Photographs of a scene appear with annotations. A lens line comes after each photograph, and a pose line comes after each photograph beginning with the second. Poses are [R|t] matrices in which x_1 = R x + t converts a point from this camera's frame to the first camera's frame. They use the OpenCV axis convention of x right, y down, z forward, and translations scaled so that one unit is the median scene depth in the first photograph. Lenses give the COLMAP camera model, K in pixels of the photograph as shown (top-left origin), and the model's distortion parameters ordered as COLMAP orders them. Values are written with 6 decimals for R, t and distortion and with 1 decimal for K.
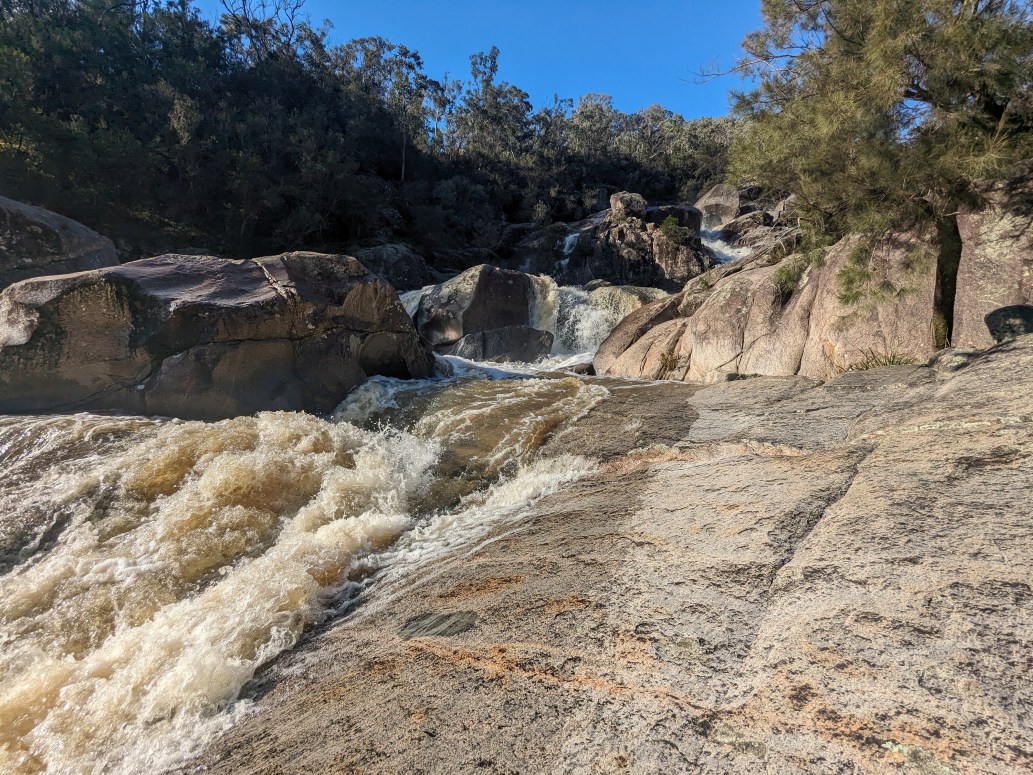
lens RADIAL K [[483.1, 0, 521.2], [0, 483.1, 384.4], [0, 0, 1]] dist [-0.007192, 0.003513]
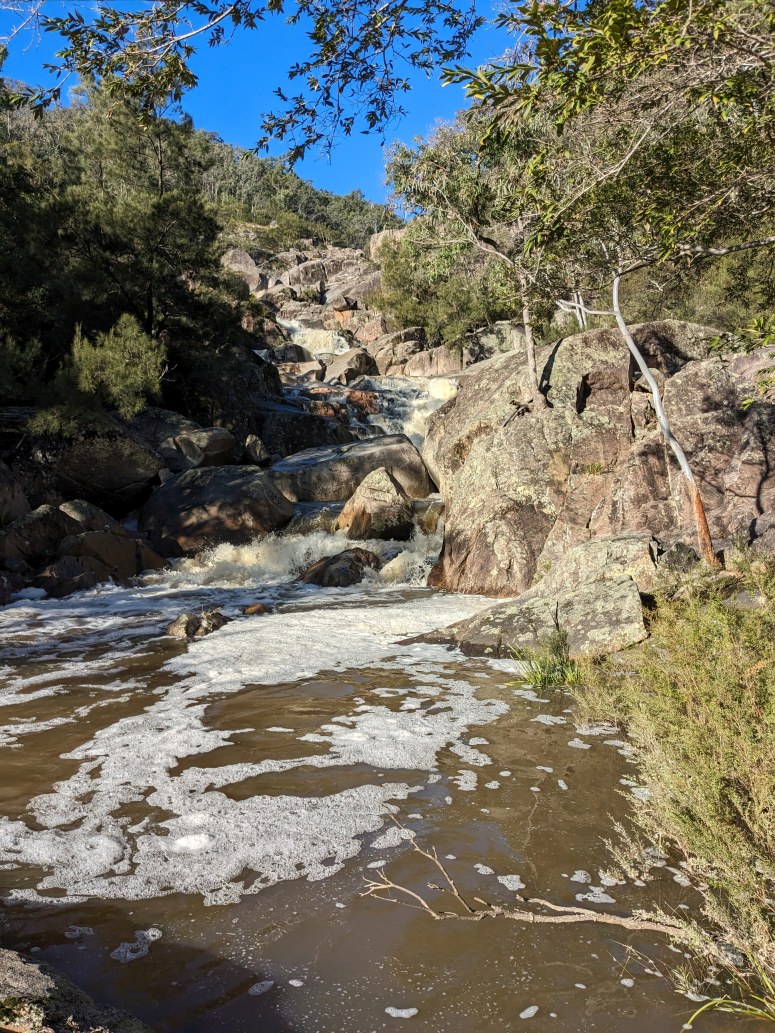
lens RADIAL K [[805.5, 0, 377.1], [0, 805.5, 541.2], [0, 0, 1]] dist [0.042450, -0.078727]
pose [[0.740847, -0.128886, 0.659192, -2.781444], [0.101742, 0.991626, 0.079539, 0.472296], [-0.663923, 0.008142, 0.747757, -2.375714]]
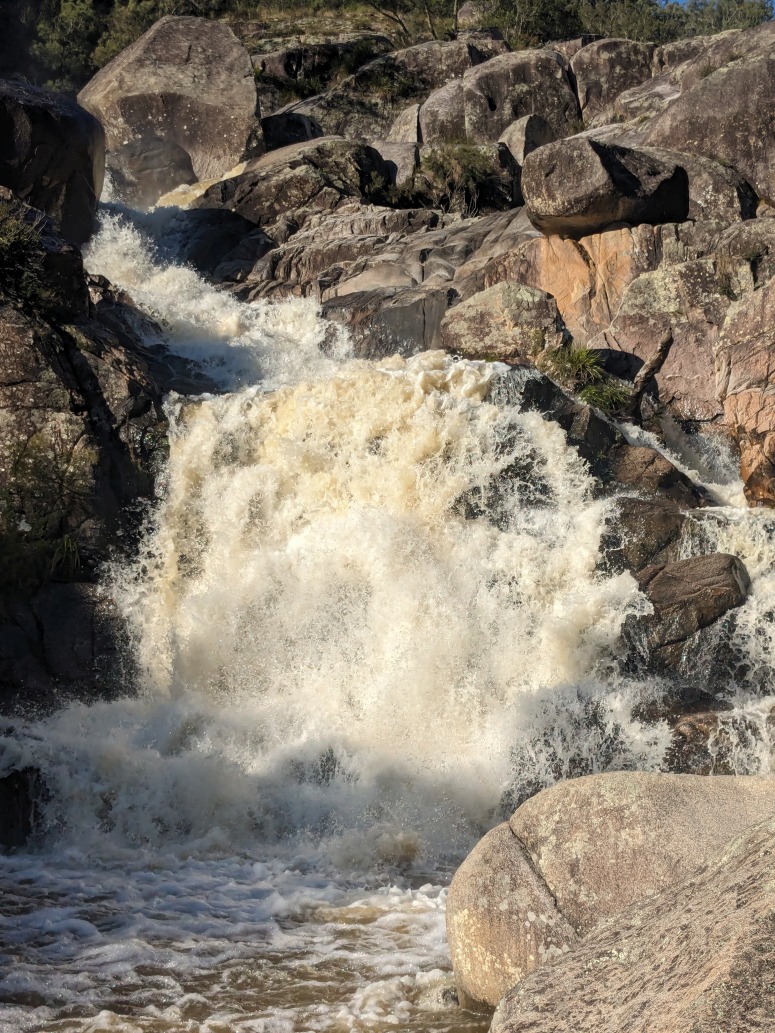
lens RADIAL K [[1613.0, 0, 403.4], [0, 1613.0, 514.9], [0, 0, 1]] dist [0.092637, 0.000000]
pose [[0.879961, -0.034342, 0.473804, 0.550570], [0.084391, 0.992820, -0.084772, -0.420057], [-0.467491, 0.114580, 0.876541, 1.227233]]
